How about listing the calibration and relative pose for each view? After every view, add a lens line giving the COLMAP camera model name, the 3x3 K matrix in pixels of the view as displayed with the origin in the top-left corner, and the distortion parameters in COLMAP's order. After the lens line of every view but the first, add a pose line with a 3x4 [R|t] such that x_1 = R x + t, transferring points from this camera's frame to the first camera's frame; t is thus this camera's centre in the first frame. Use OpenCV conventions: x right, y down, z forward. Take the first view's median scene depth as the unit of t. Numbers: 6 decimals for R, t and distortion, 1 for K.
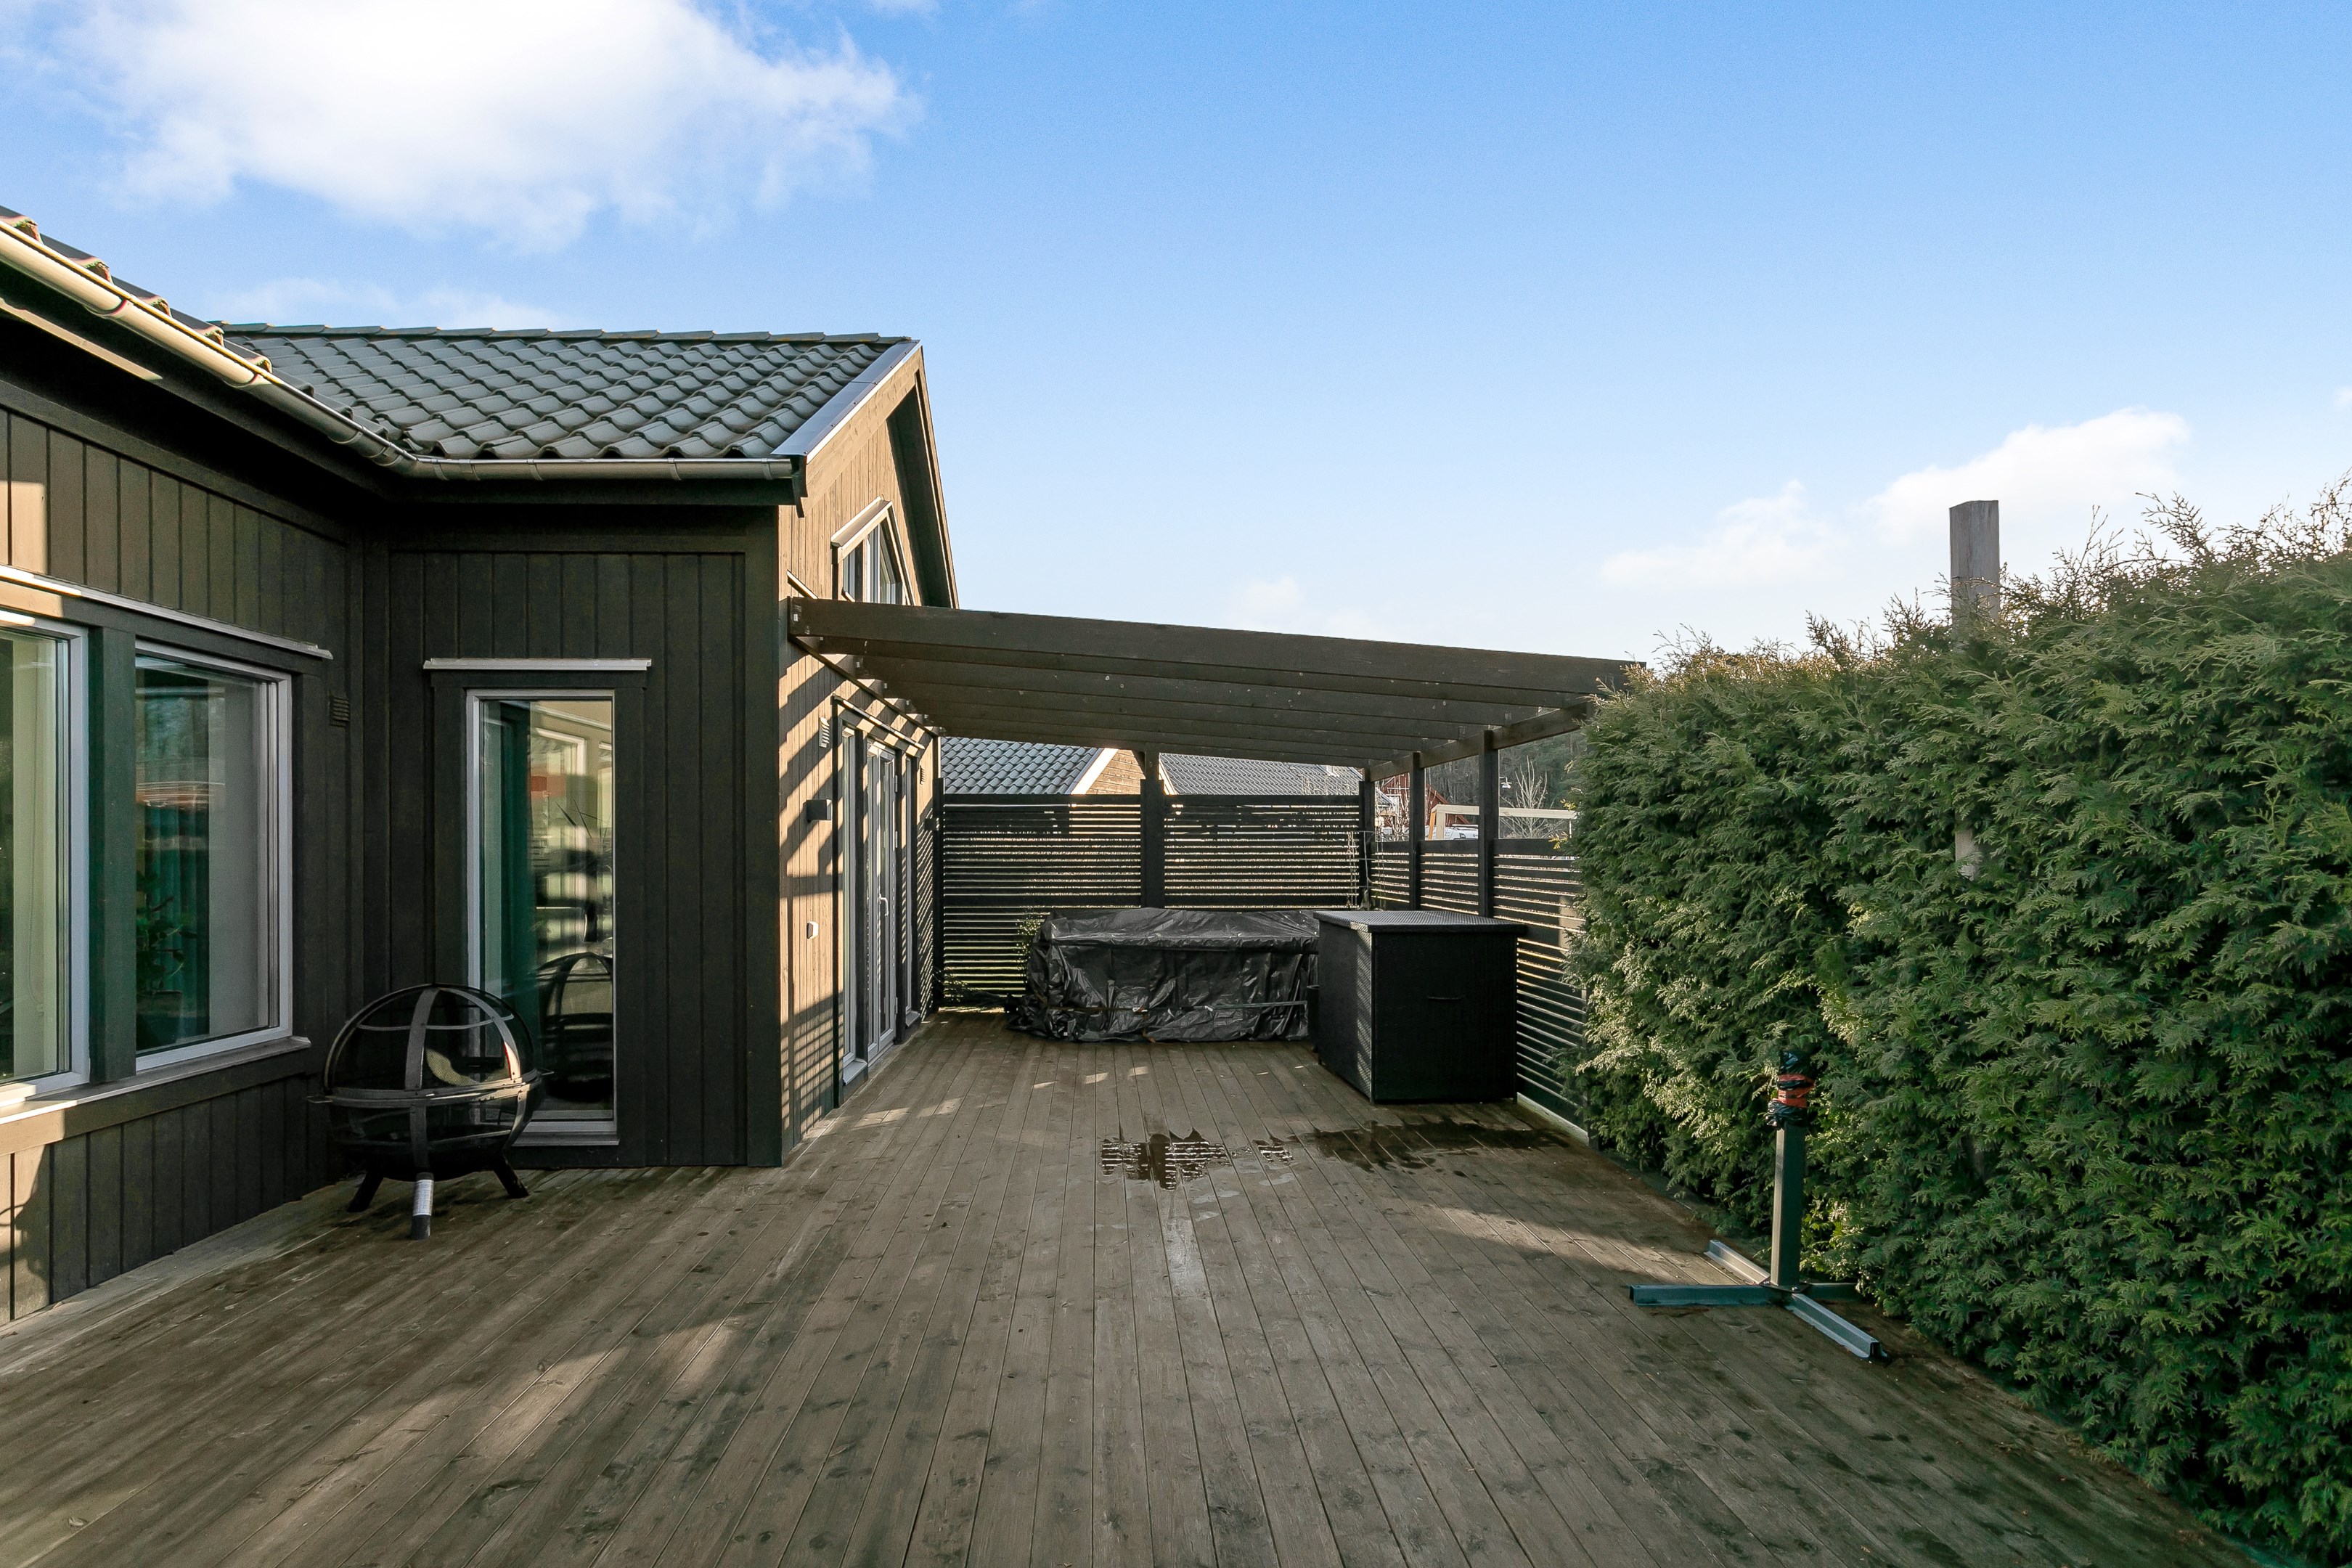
lens RADIAL K [[1374.0, 0, 1170.0], [0, 1374.0, 858.8], [0, 0, 1]] dist [-0.001210, 0.004665]
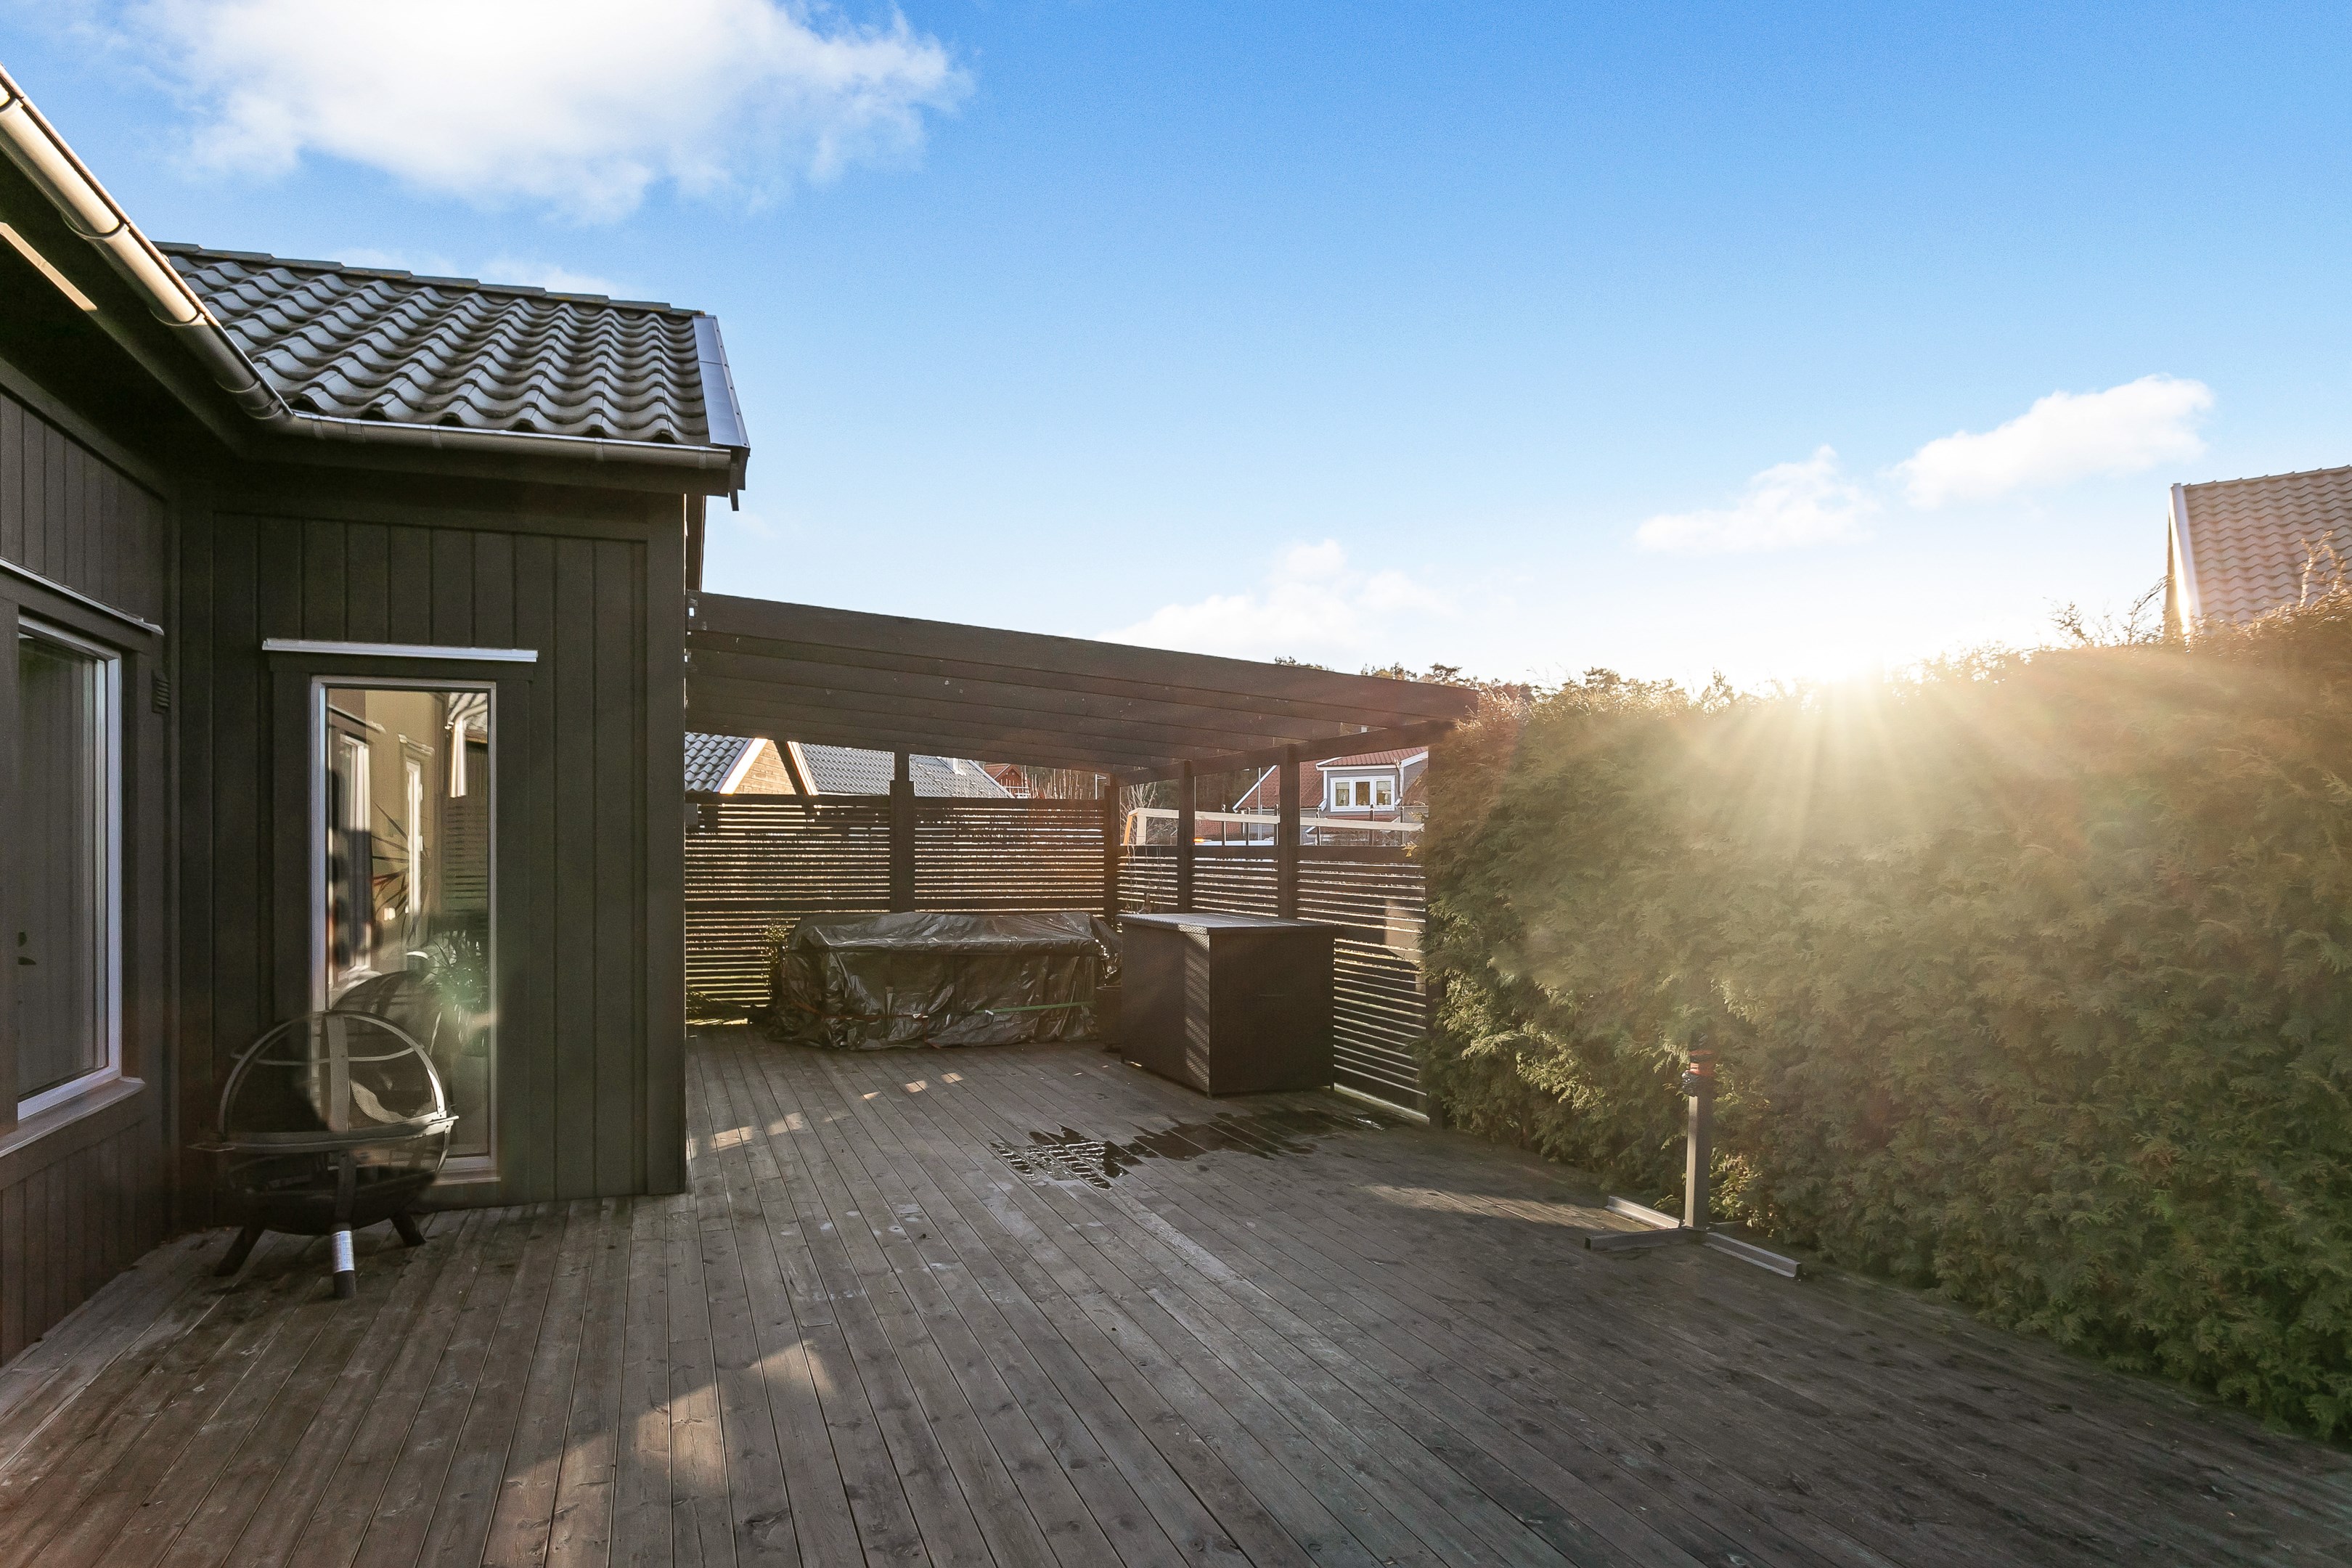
lens RADIAL K [[1374.0, 0, 1229.7], [0, 1374.0, 858.5], [0, 0, 1]] dist [-0.001210, 0.004665]
pose [[0.955289, 0.001017, 0.295673, -0.241812], [-0.000873, 0.999999, -0.000619, -0.006656], [-0.295674, 0.000334, 0.955289, -0.016696]]
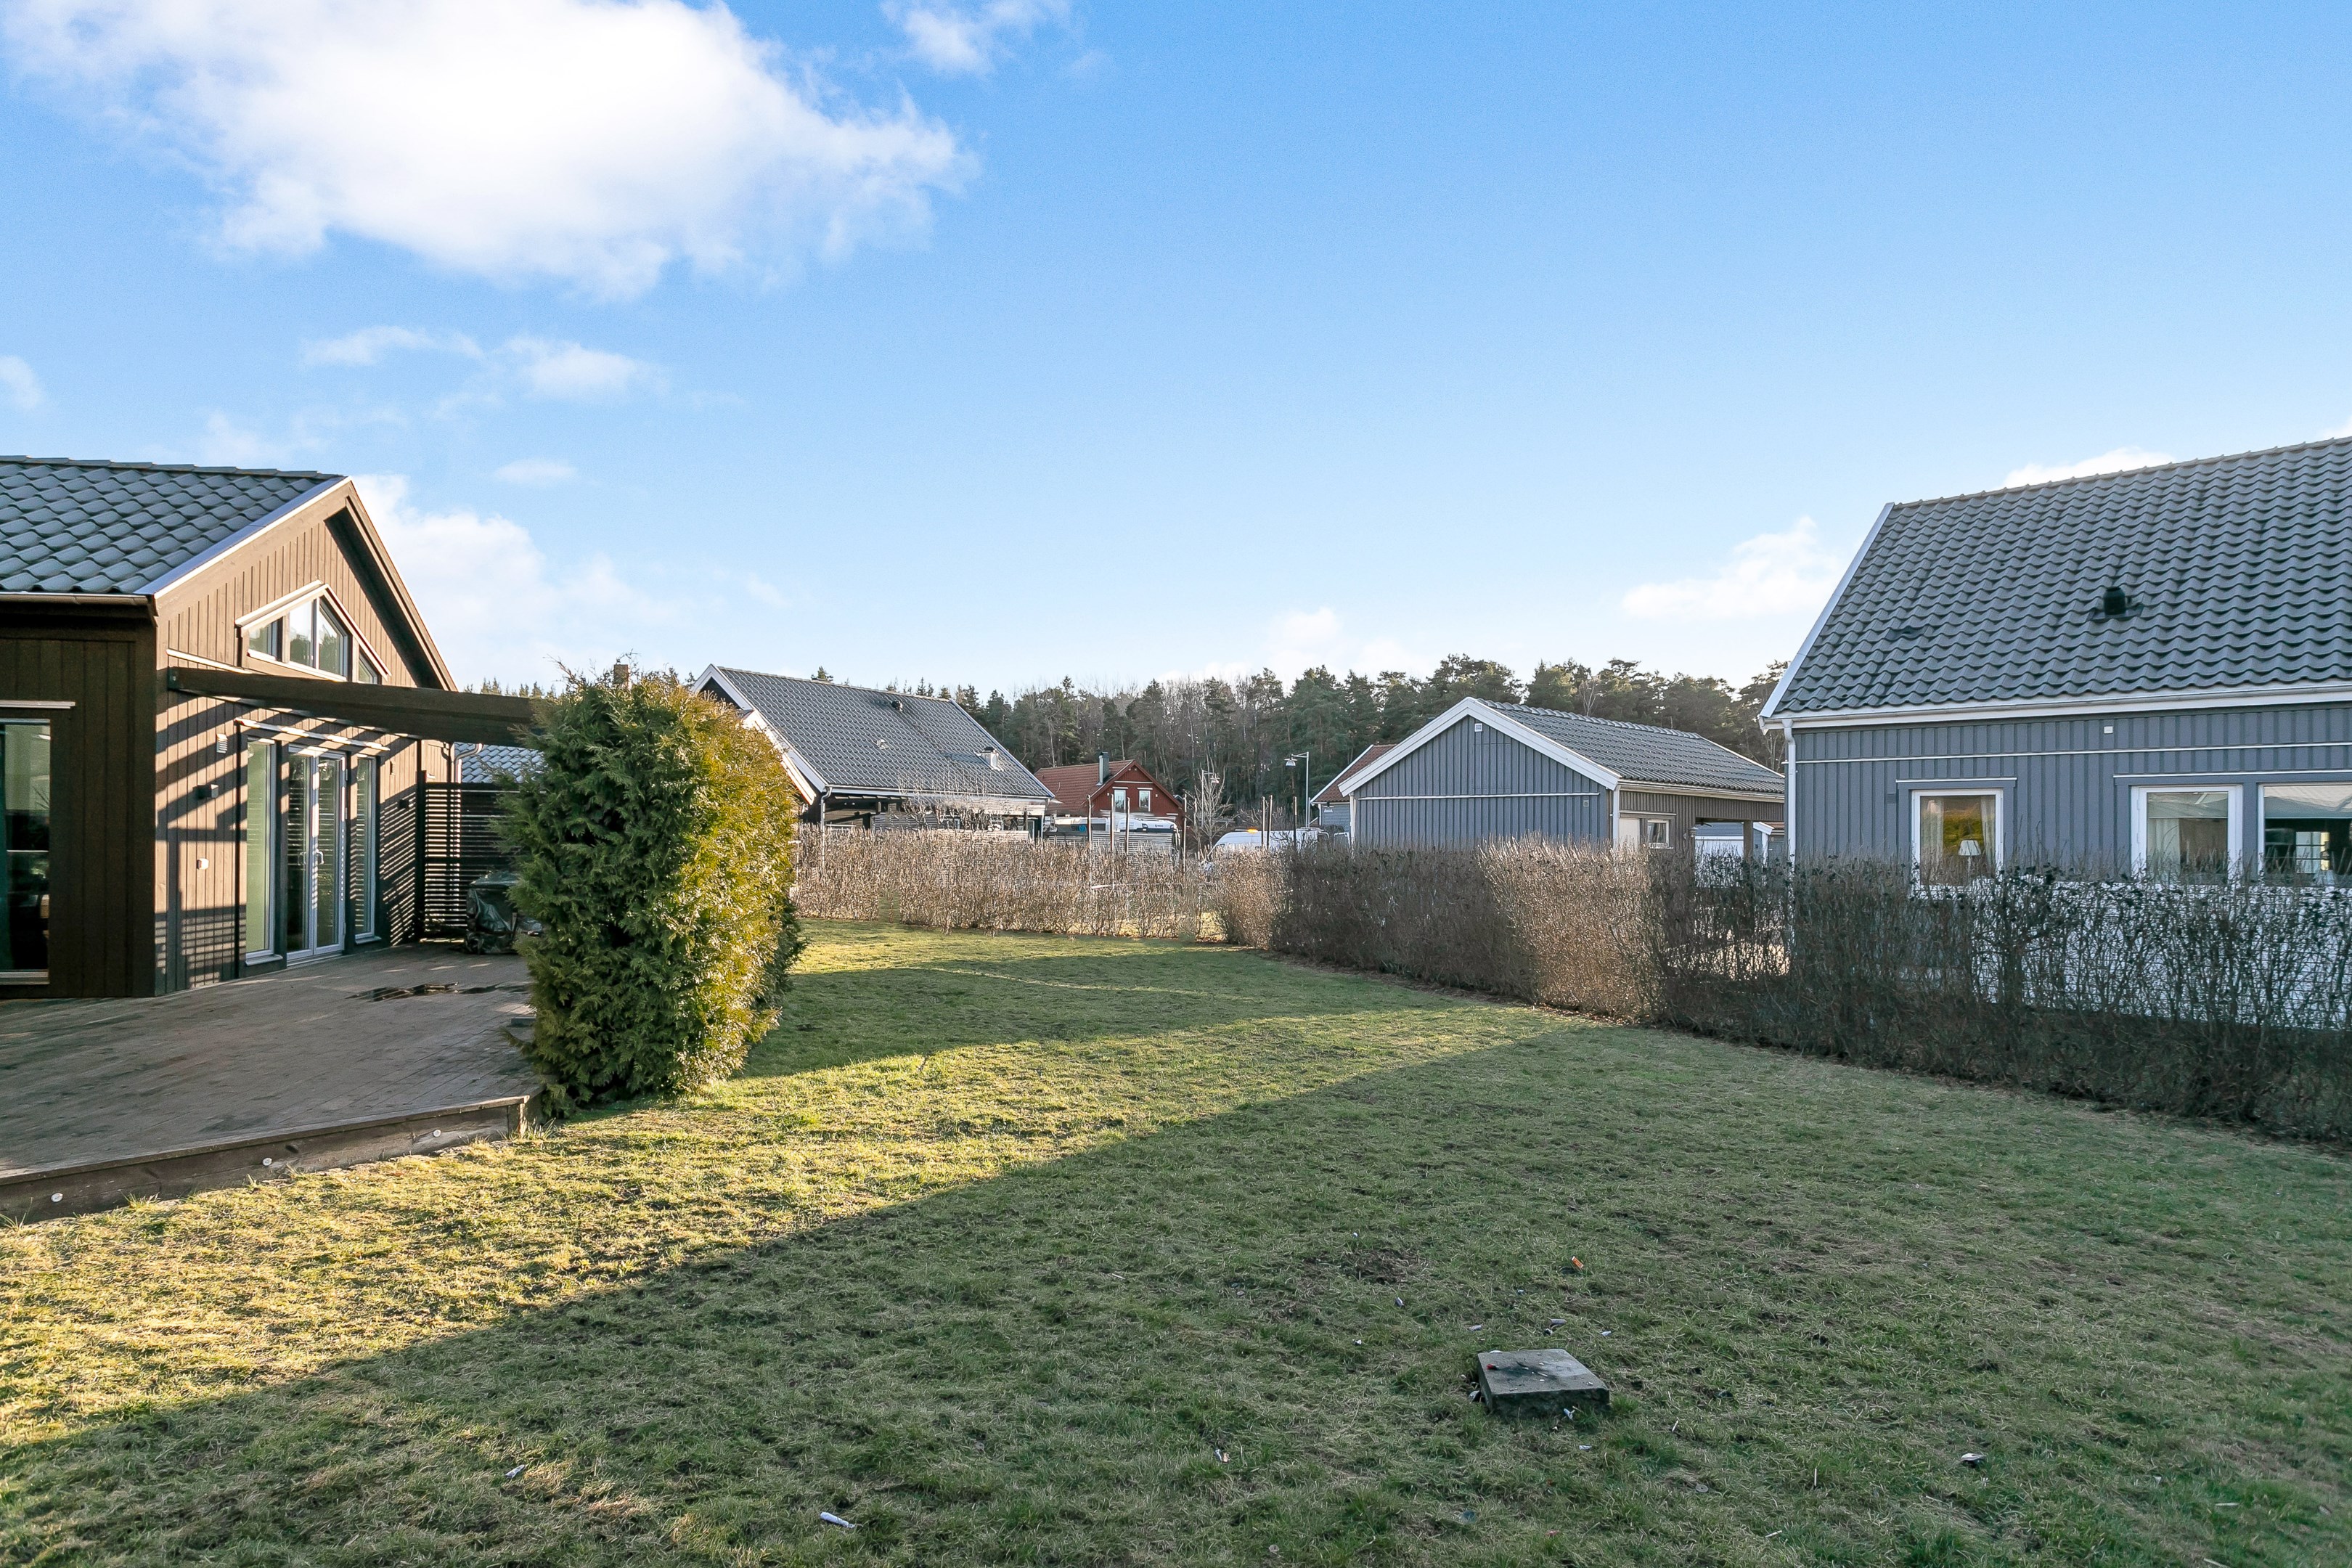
lens RADIAL K [[1374.0, 0, 1164.6], [0, 1374.0, 830.5], [0, 0, 1]] dist [-0.001210, 0.004665]
pose [[0.989448, 0.006268, 0.144751, 0.817905], [-0.004246, 0.999889, -0.014272, 0.039370], [-0.144825, 0.013507, 0.989365, -1.015711]]
